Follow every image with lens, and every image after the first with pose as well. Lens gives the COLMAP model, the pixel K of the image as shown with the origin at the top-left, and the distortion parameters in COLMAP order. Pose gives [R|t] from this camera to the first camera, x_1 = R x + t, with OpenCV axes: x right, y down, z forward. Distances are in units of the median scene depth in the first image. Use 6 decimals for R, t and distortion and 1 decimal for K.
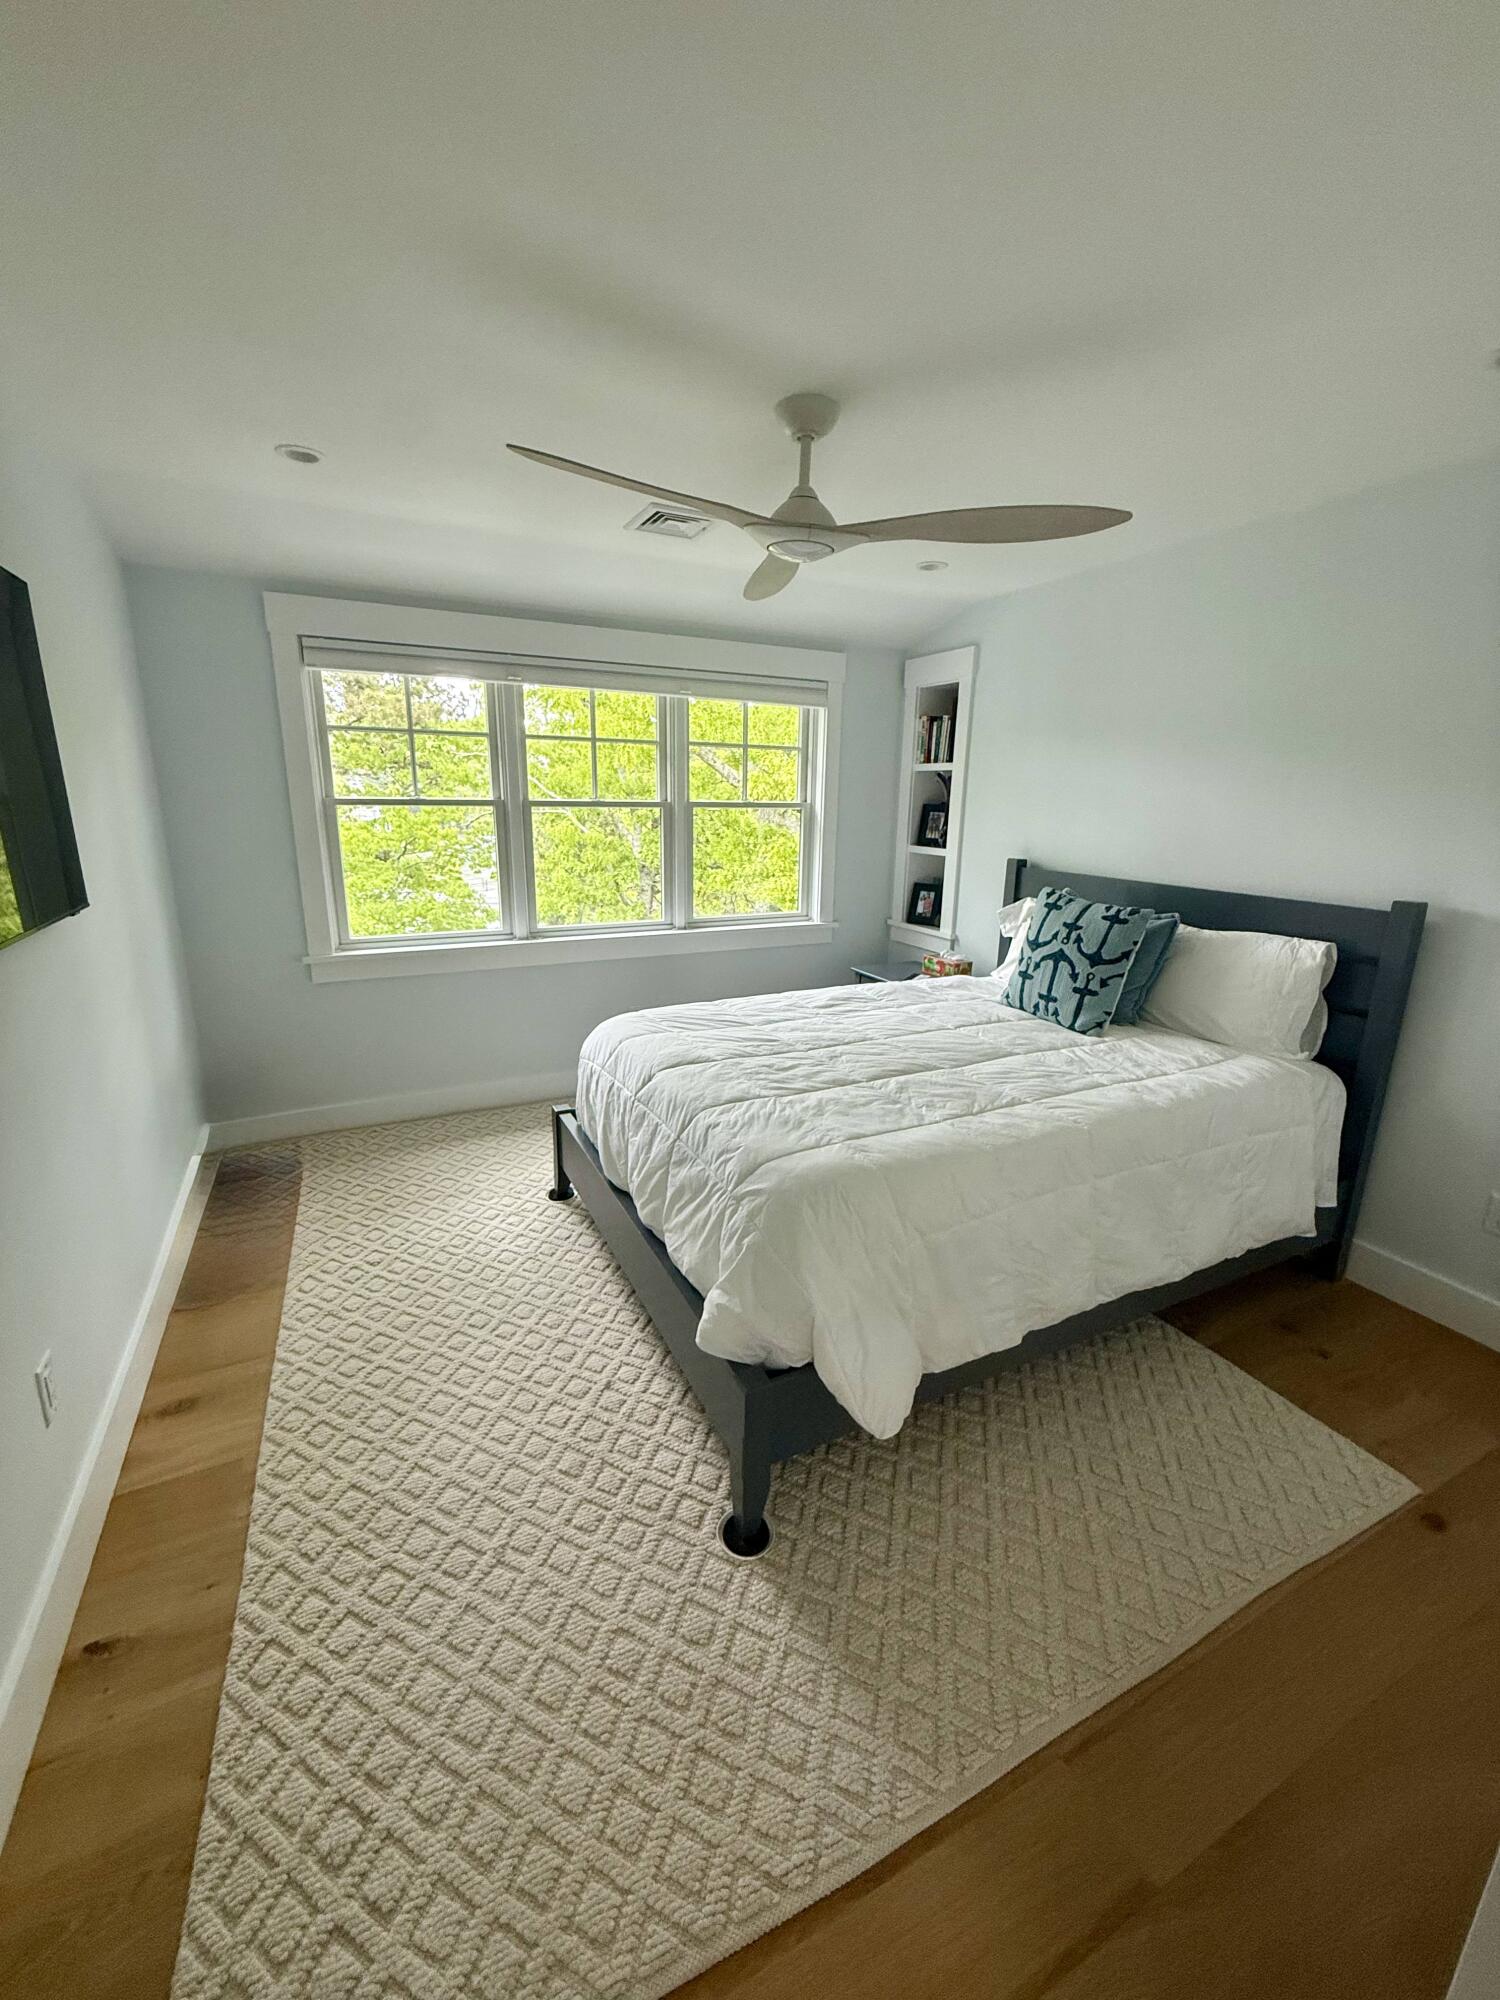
lens RADIAL K [[802.1, 0, 755.1], [0, 802.1, 988.8], [0, 0, 1]] dist [0.003257, 0.000231]
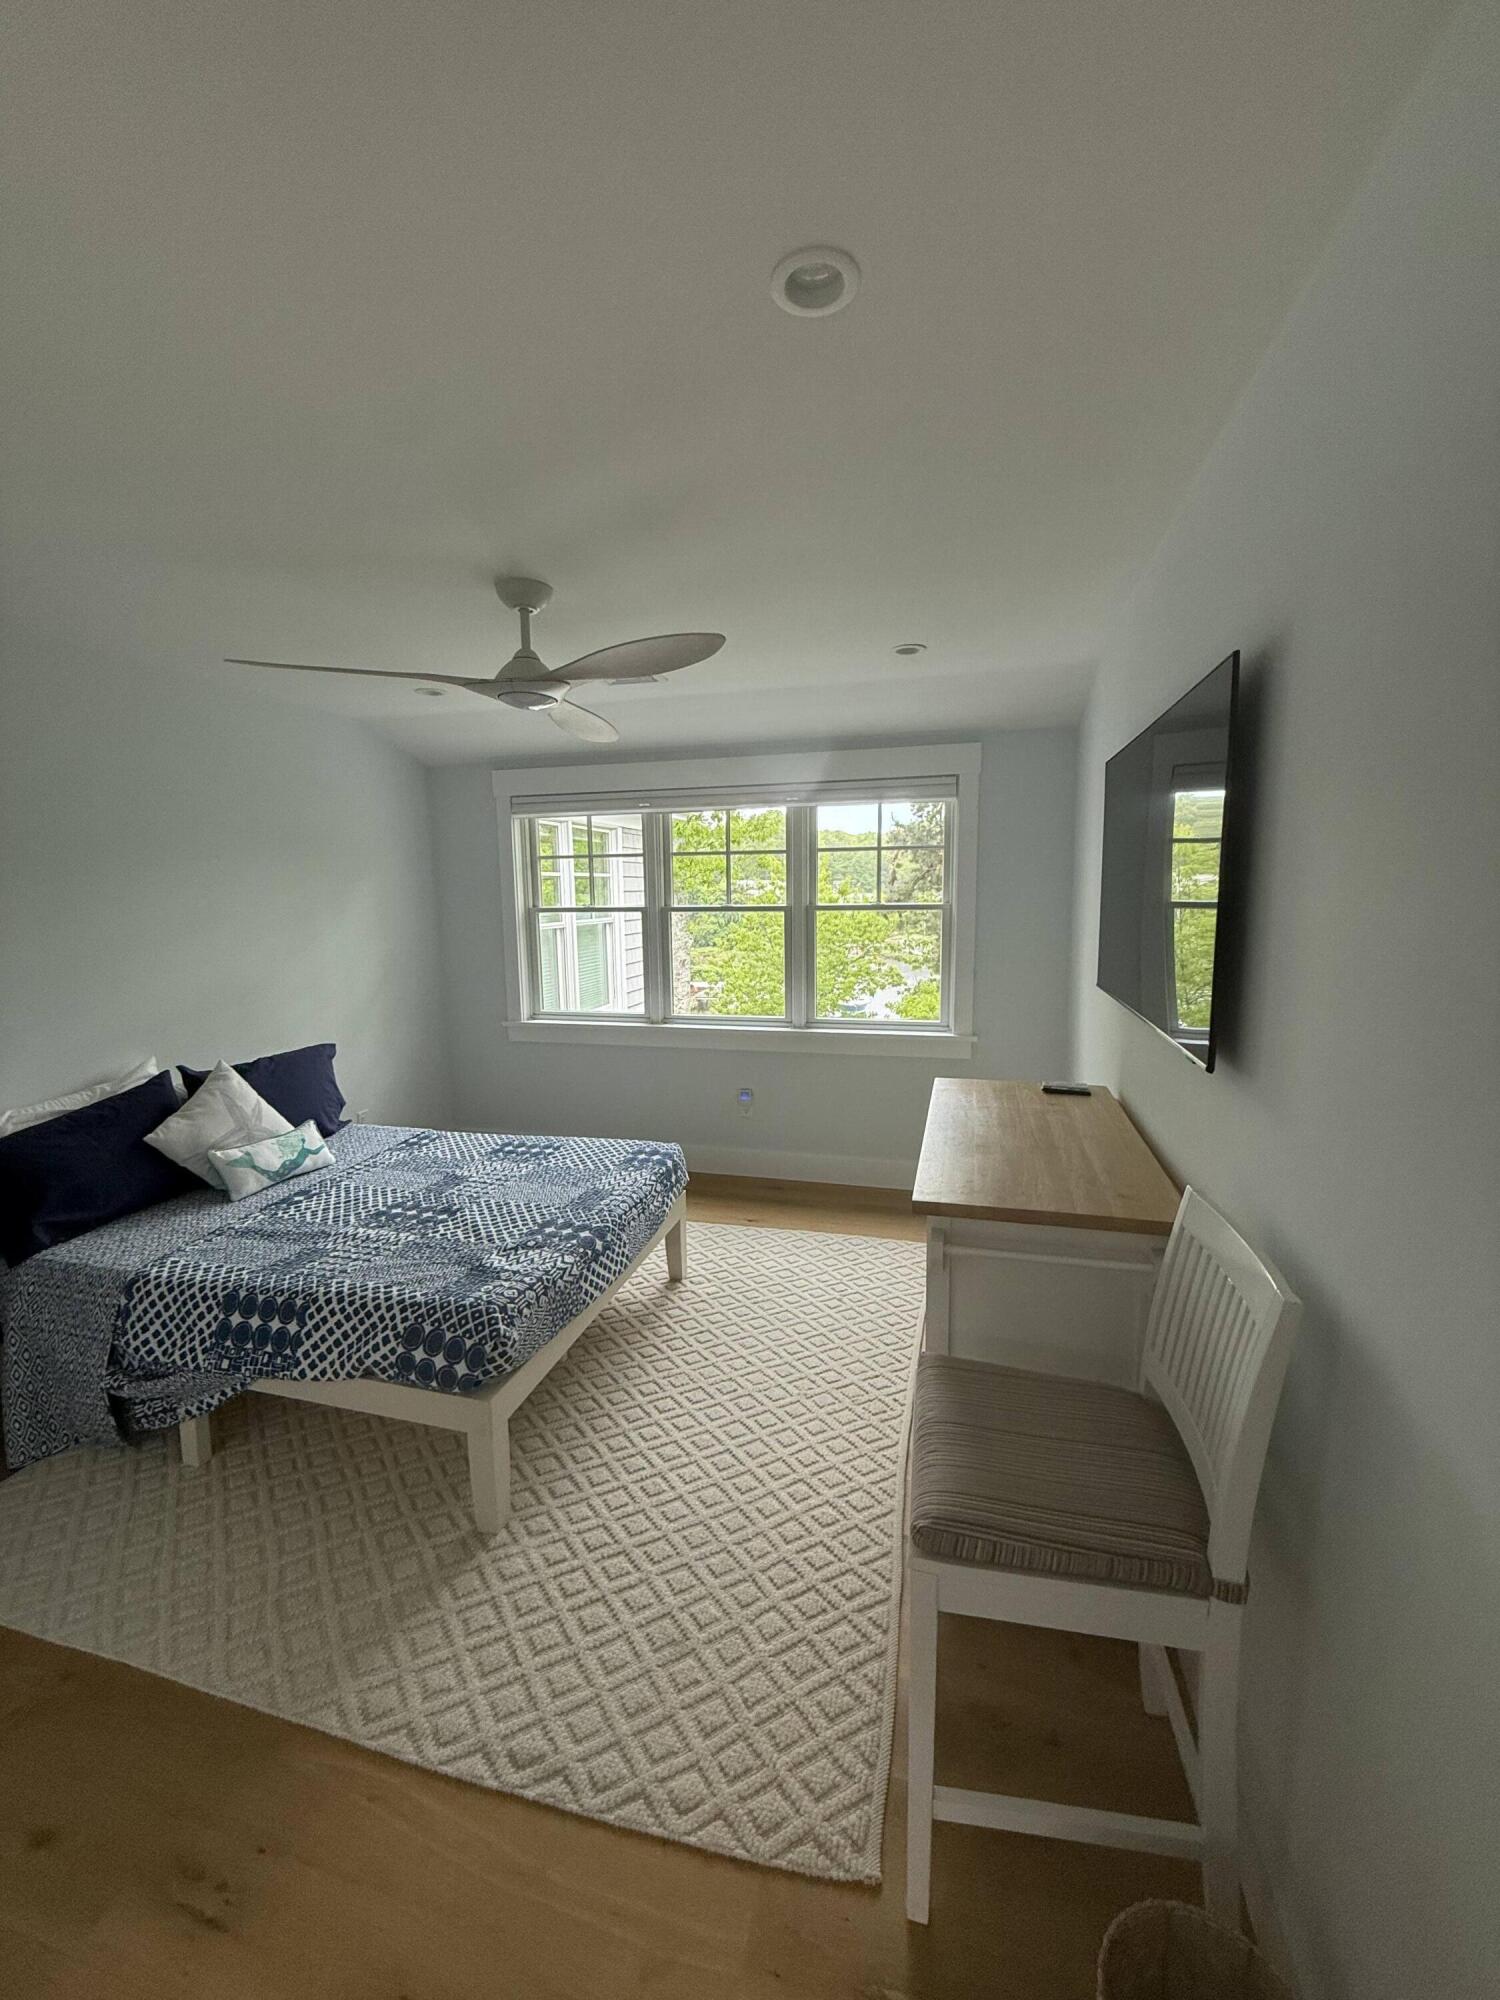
lens RADIAL K [[802.1, 0, 760.8], [0, 802.1, 1011.7], [0, 0, 1]] dist [0.003257, 0.000231]
pose [[0.750383, 0.072500, -0.657016, 0.577793], [-0.135552, 0.989720, -0.045603, -0.043308], [0.646955, 0.123279, 0.752496, 0.202007]]
